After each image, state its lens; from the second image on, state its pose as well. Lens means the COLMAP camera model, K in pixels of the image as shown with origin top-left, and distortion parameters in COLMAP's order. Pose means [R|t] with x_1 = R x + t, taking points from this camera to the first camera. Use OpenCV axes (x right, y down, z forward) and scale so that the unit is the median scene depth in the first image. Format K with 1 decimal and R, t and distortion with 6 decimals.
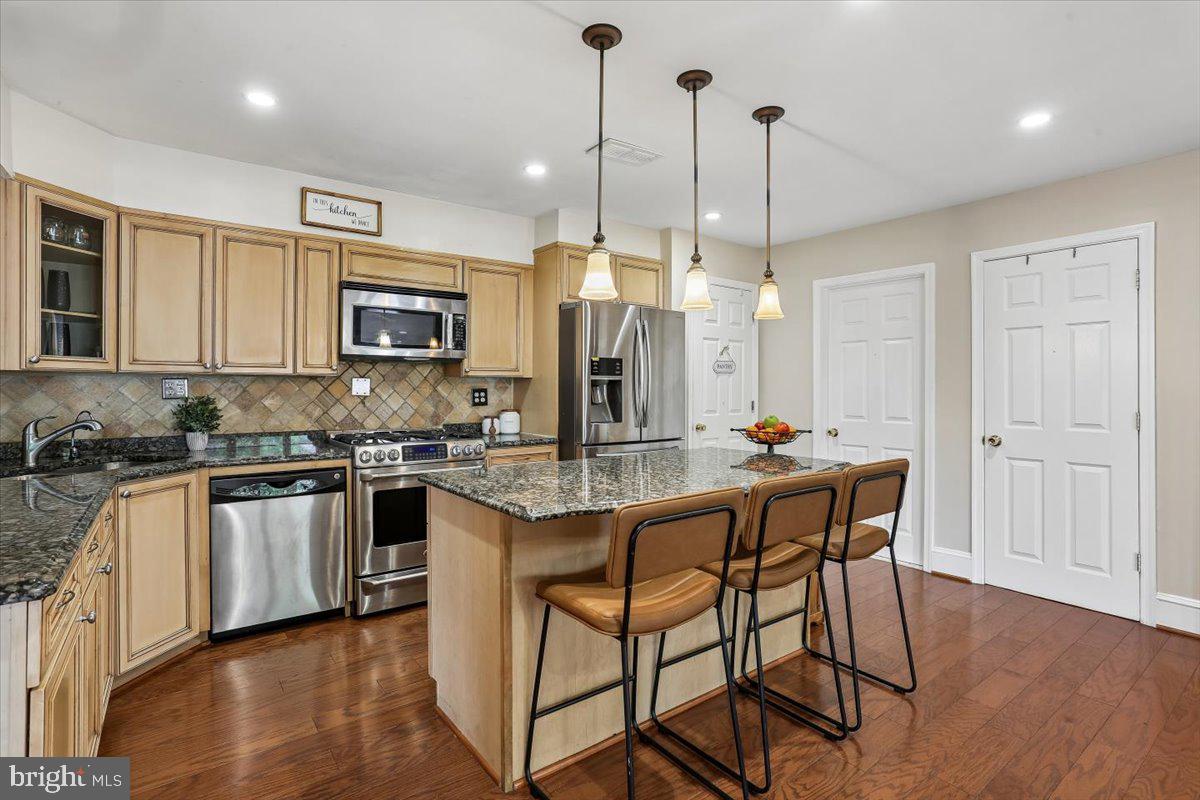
lens RADIAL K [[579.3, 0, 593.4], [0, 579.3, 387.5], [0, 0, 1]] dist [-0.055292, 0.040888]
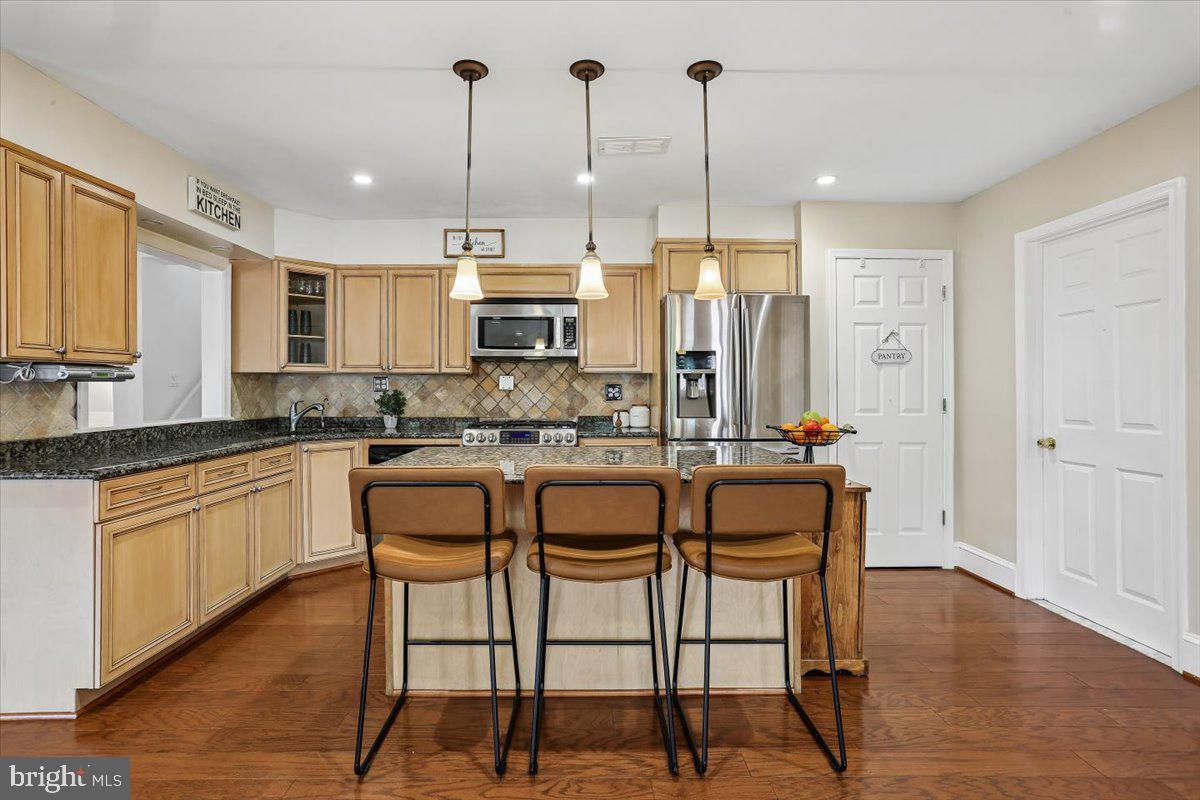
lens RADIAL K [[579.3, 0, 593.4], [0, 579.3, 387.5], [0, 0, 1]] dist [-0.055292, 0.040888]
pose [[0.808406, -0.003883, -0.588613, 0.499386], [0.001242, 0.999987, -0.004891, 0.016230], [0.588624, 0.003222, 0.808400, 0.128520]]
